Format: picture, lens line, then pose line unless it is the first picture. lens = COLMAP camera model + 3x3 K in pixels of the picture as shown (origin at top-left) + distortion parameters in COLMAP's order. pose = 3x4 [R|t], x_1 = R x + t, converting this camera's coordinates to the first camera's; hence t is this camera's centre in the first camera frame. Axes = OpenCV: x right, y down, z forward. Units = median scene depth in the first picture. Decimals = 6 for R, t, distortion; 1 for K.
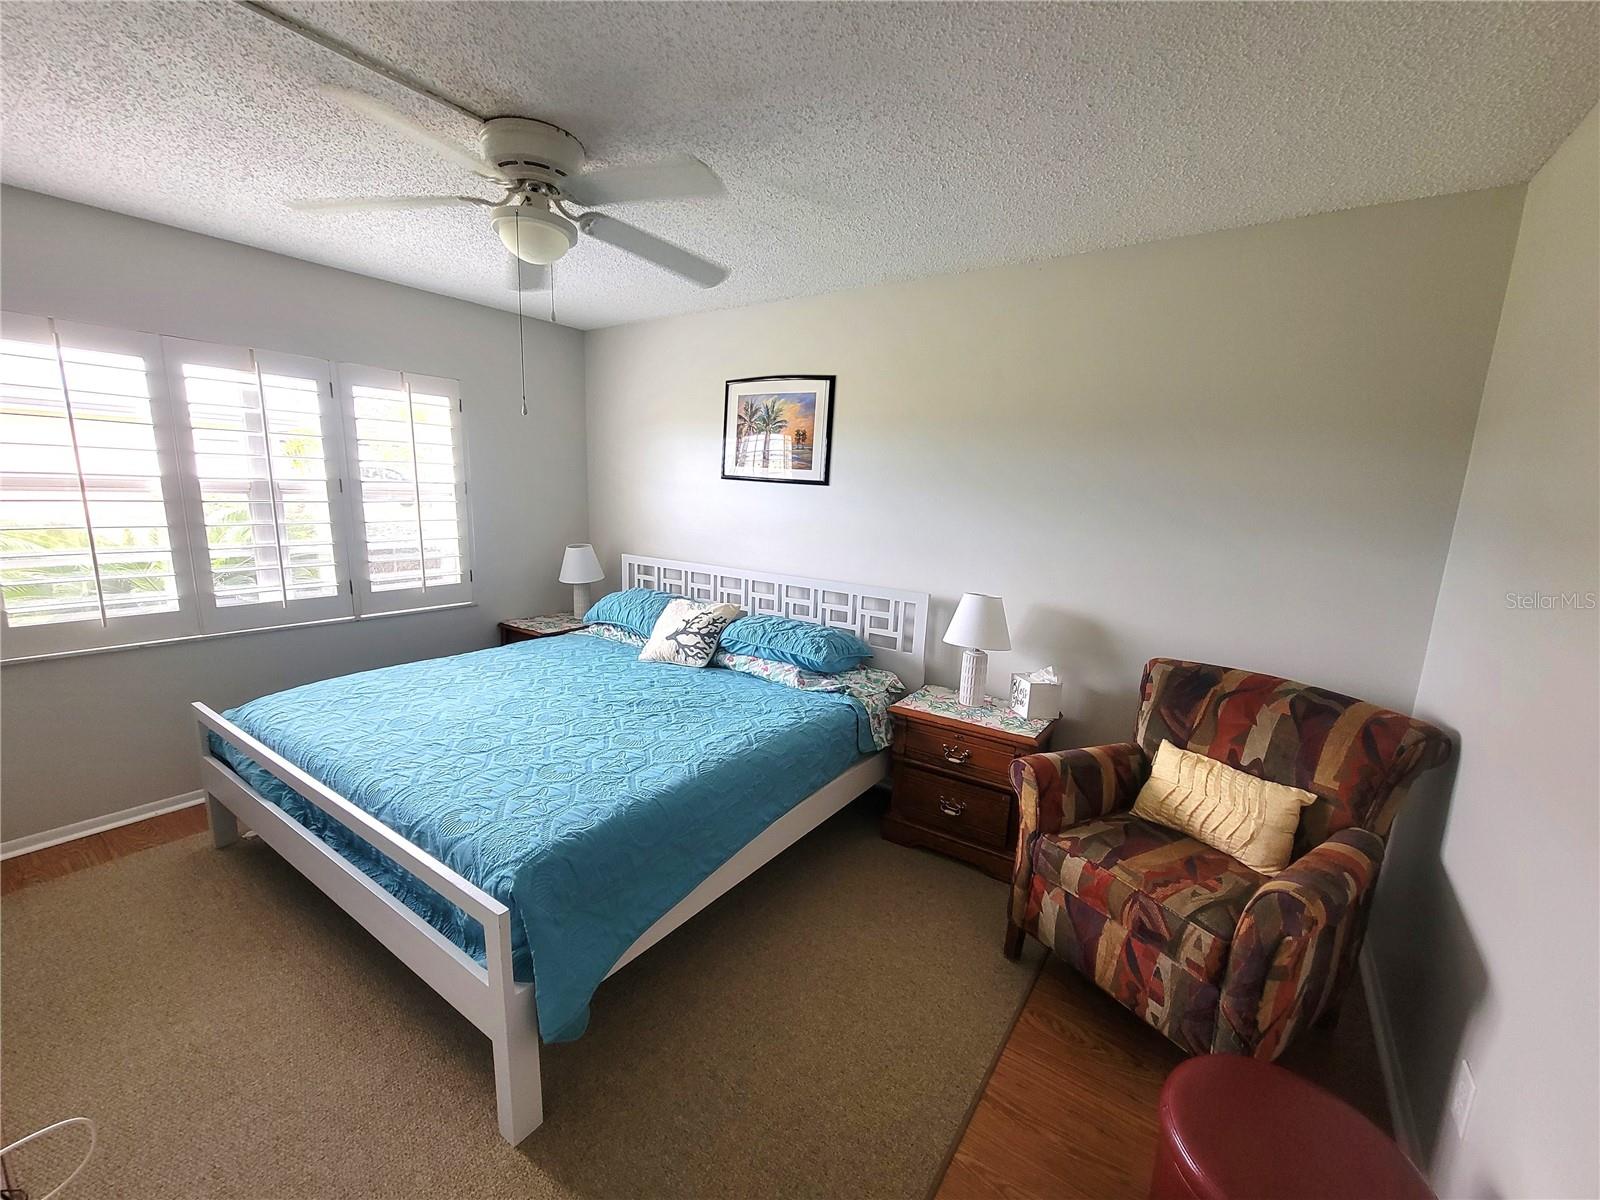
lens RADIAL K [[651.2, 0, 792.1], [0, 651.2, 607.7], [0, 0, 1]] dist [0.001638, -0.001603]
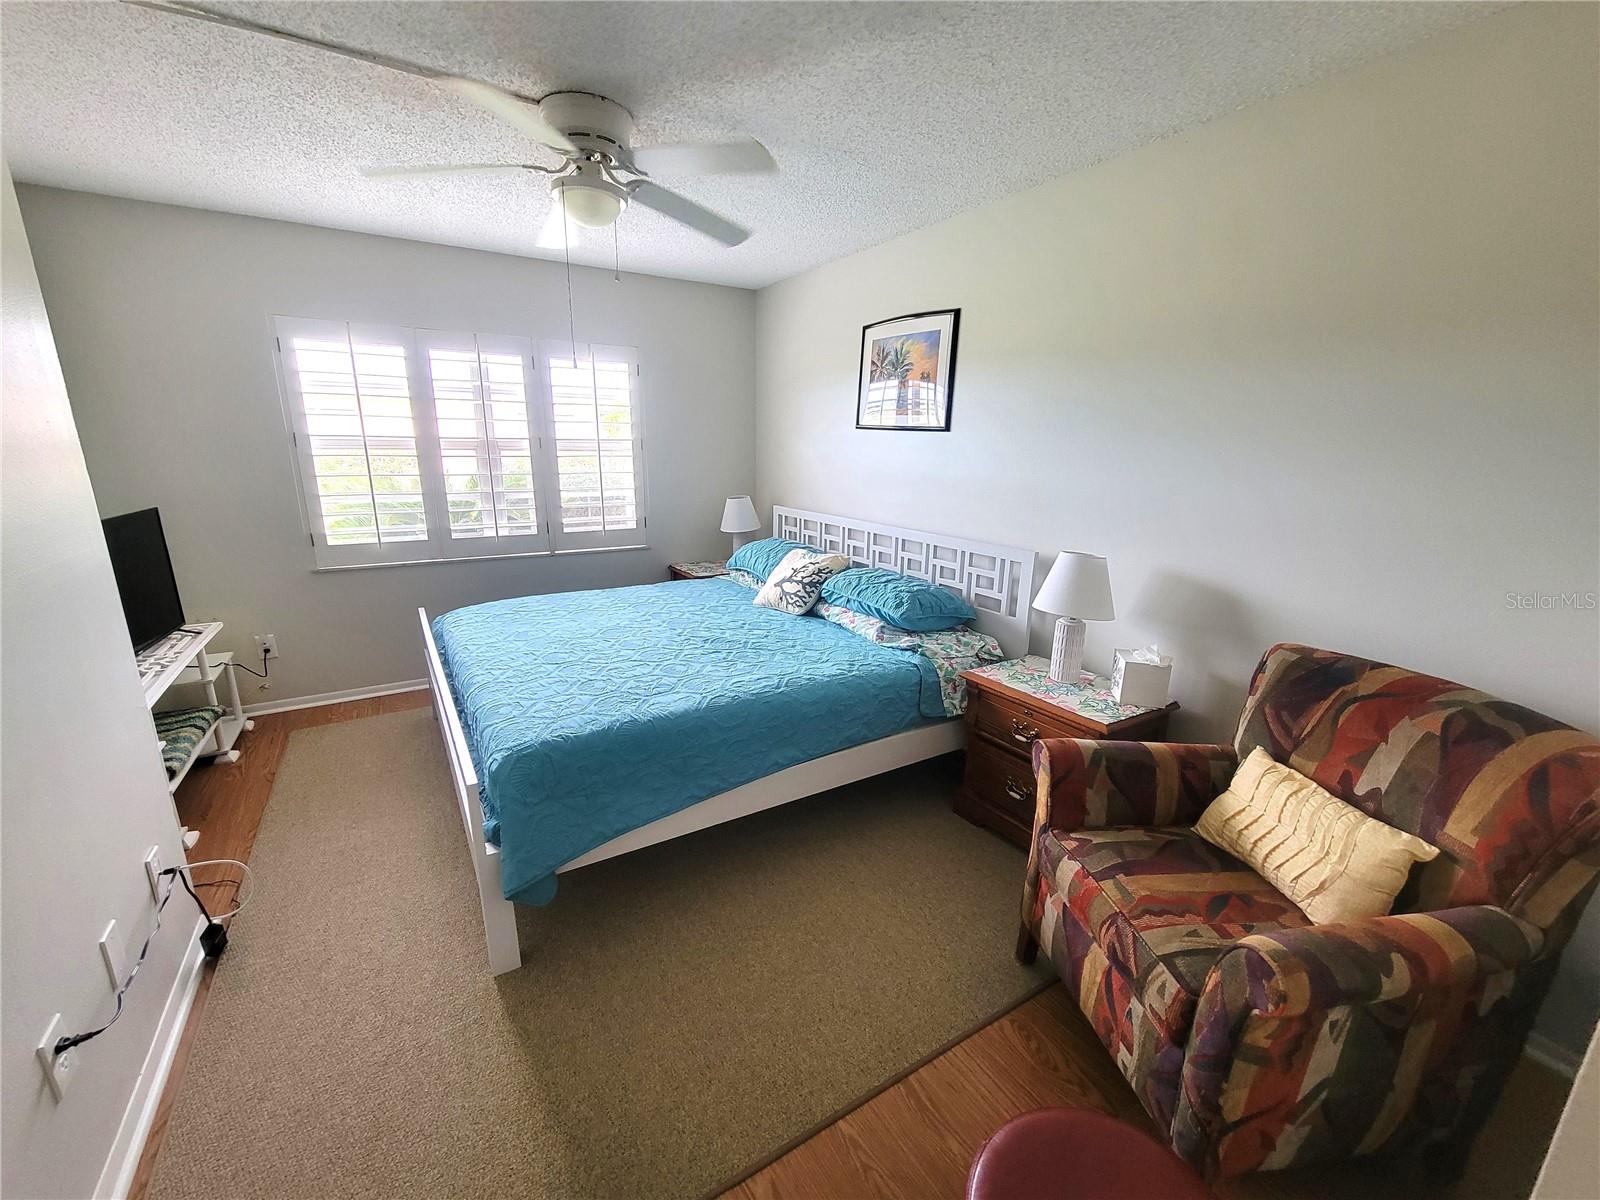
lens RADIAL K [[651.2, 0, 794.6], [0, 651.2, 607.1], [0, 0, 1]] dist [0.001638, -0.001603]
pose [[0.919287, 0.075293, -0.386320, 0.290316], [-0.053738, 0.996351, 0.066314, 0.013932], [0.389903, -0.040201, 0.919978, 0.069535]]
